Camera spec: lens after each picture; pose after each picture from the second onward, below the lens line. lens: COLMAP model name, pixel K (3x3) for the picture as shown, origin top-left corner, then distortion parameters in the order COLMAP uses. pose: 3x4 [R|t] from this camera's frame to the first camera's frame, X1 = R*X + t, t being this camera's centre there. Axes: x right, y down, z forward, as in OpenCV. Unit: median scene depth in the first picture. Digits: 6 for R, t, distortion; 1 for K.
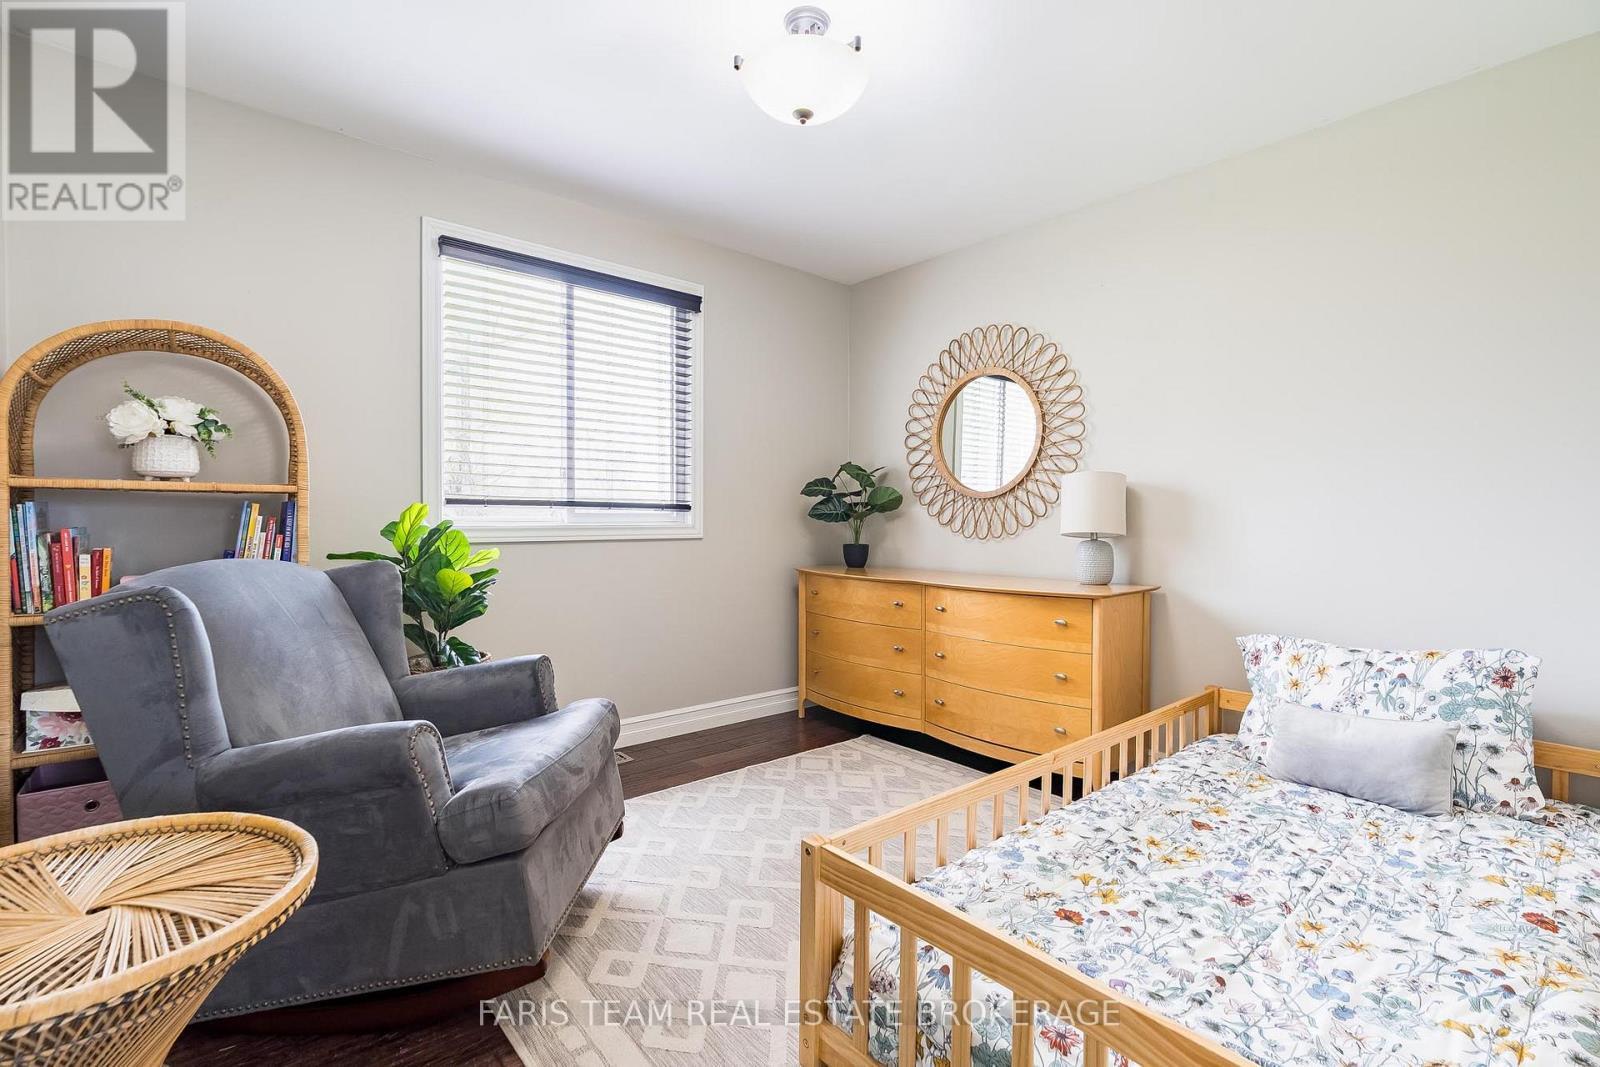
lens RADIAL K [[728.4, 0, 806.4], [0, 728.4, 530.1], [0, 0, 1]] dist [-0.002812, 0.000309]
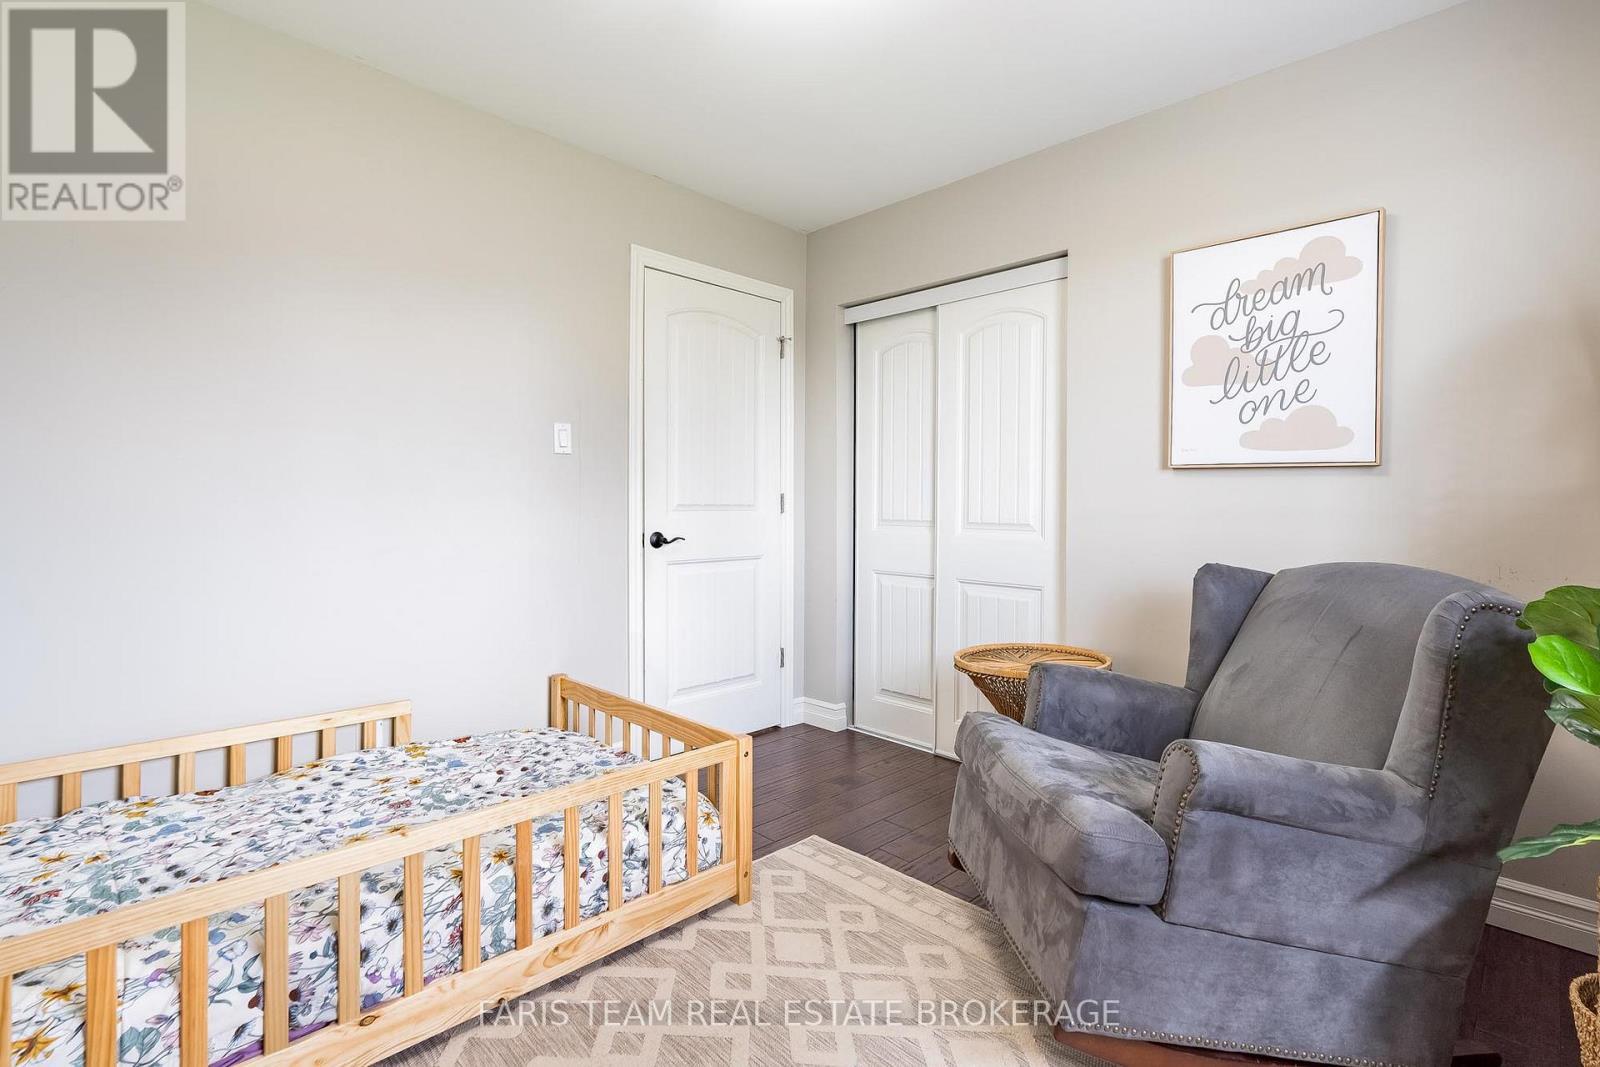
lens RADIAL K [[728.4, 0, 806.4], [0, 728.4, 530.1], [0, 0, 1]] dist [-0.002812, 0.000309]
pose [[-0.996888, -0.007233, -0.078499, -0.001777], [-0.011290, 0.998616, 0.051364, -0.037395], [0.078019, 0.052090, -0.995590, 2.343486]]
